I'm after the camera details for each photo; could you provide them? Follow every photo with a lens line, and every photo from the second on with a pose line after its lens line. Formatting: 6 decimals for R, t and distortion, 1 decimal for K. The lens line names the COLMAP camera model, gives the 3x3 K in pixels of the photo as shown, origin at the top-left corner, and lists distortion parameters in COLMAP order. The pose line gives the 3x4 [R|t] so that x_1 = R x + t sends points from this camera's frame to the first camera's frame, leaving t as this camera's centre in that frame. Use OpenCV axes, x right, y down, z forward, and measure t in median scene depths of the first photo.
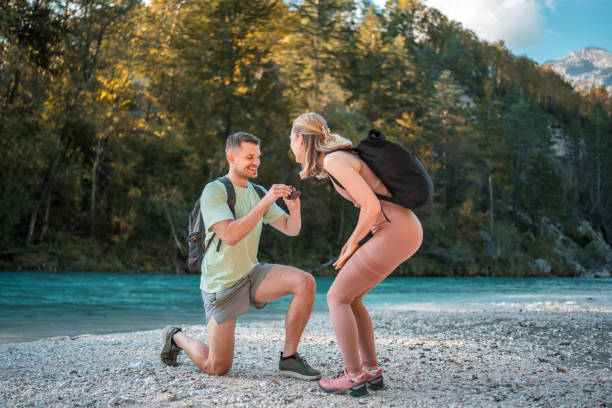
lens RADIAL K [[637.2, 0, 340.2], [0, 637.2, 195.9], [0, 0, 1]] dist [-0.107374, 0.000000]
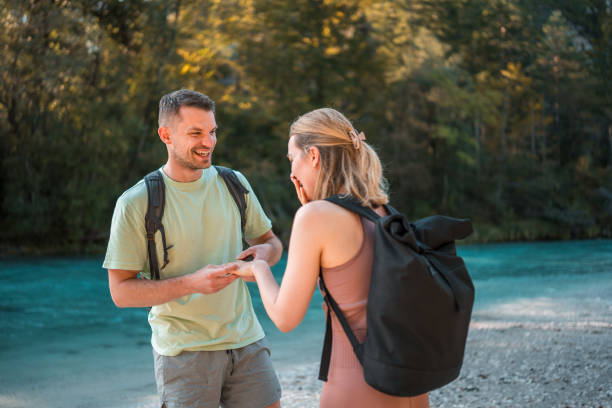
lens RADIAL K [[637.2, 0, 345.5], [0, 637.2, 184.2], [0, 0, 1]] dist [-0.107374, 0.000000]
pose [[0.984044, -0.040672, -0.173215, 0.017817], [0.051141, 0.997097, 0.056412, -0.019933], [0.170417, -0.064370, 0.983267, 0.057829]]
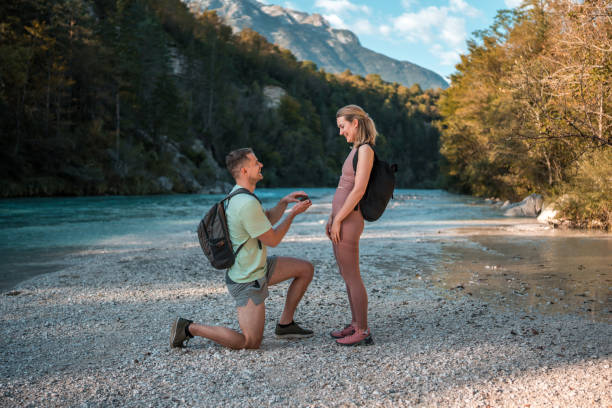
lens RADIAL K [[637.2, 0, 336.6], [0, 637.2, 220.5], [0, 0, 1]] dist [-0.107374, 0.000000]
pose [[0.789808, -0.042343, 0.611891, -0.104259], [-0.073534, 0.983882, 0.163001, -0.021830], [-0.608931, -0.173734, 0.773964, -0.000488]]
